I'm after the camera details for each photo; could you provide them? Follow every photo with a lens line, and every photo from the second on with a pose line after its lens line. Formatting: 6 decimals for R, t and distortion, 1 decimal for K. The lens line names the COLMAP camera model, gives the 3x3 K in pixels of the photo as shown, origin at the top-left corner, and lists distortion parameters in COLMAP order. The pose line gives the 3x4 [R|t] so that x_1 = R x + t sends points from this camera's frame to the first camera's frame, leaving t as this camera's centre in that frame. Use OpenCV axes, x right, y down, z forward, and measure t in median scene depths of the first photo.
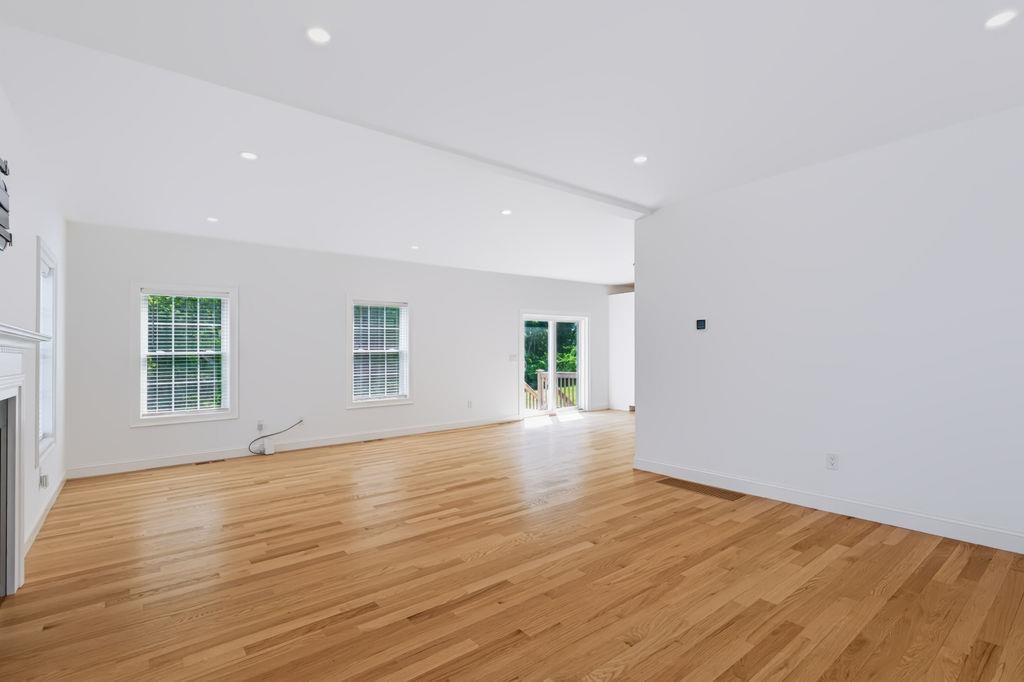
lens RADIAL K [[481.1, 0, 511.3], [0, 481.1, 350.8], [0, 0, 1]] dist [-0.001642, -0.000074]
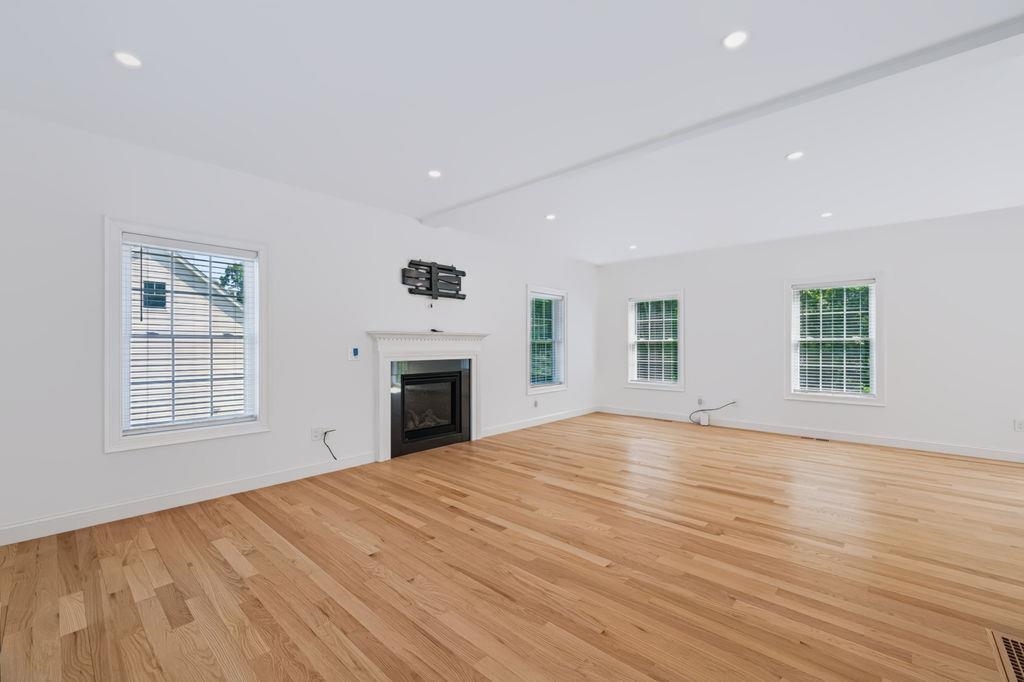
lens RADIAL K [[417.4, 0, 511.3], [0, 417.4, 346.0], [0, 0, 1]] dist [0.001074, -0.000009]
pose [[0.163662, 0.019978, -0.986314, 0.570515], [0.003051, 0.999780, 0.020757, -0.007265], [0.986512, -0.006406, 0.163565, 0.460991]]
